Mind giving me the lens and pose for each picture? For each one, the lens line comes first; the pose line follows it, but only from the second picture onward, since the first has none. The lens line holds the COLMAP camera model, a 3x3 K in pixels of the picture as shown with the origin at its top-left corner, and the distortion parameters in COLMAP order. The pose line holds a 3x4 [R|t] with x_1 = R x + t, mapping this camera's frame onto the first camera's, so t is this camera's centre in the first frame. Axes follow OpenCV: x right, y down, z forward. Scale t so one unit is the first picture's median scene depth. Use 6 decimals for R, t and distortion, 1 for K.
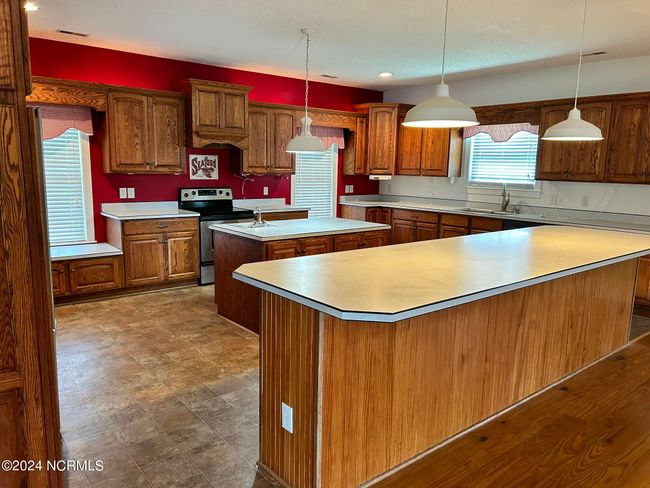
lens RADIAL K [[492.8, 0, 326.8], [0, 492.8, 242.9], [0, 0, 1]] dist [0.021682, -0.017372]
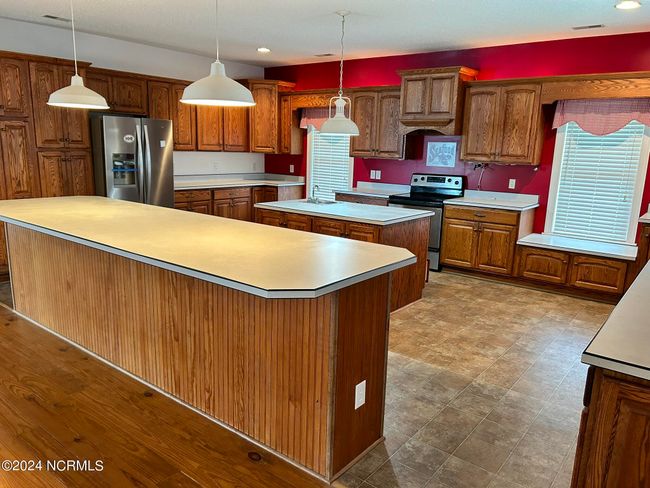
lens RADIAL K [[492.8, 0, 326.9], [0, 492.8, 248.6], [0, 0, 1]] dist [0.021682, -0.017372]
pose [[0.225503, 0.184019, -0.956705, 0.773877], [-0.177077, 0.973384, 0.145488, -0.079341], [0.958015, 0.136602, 0.252087, 0.606756]]
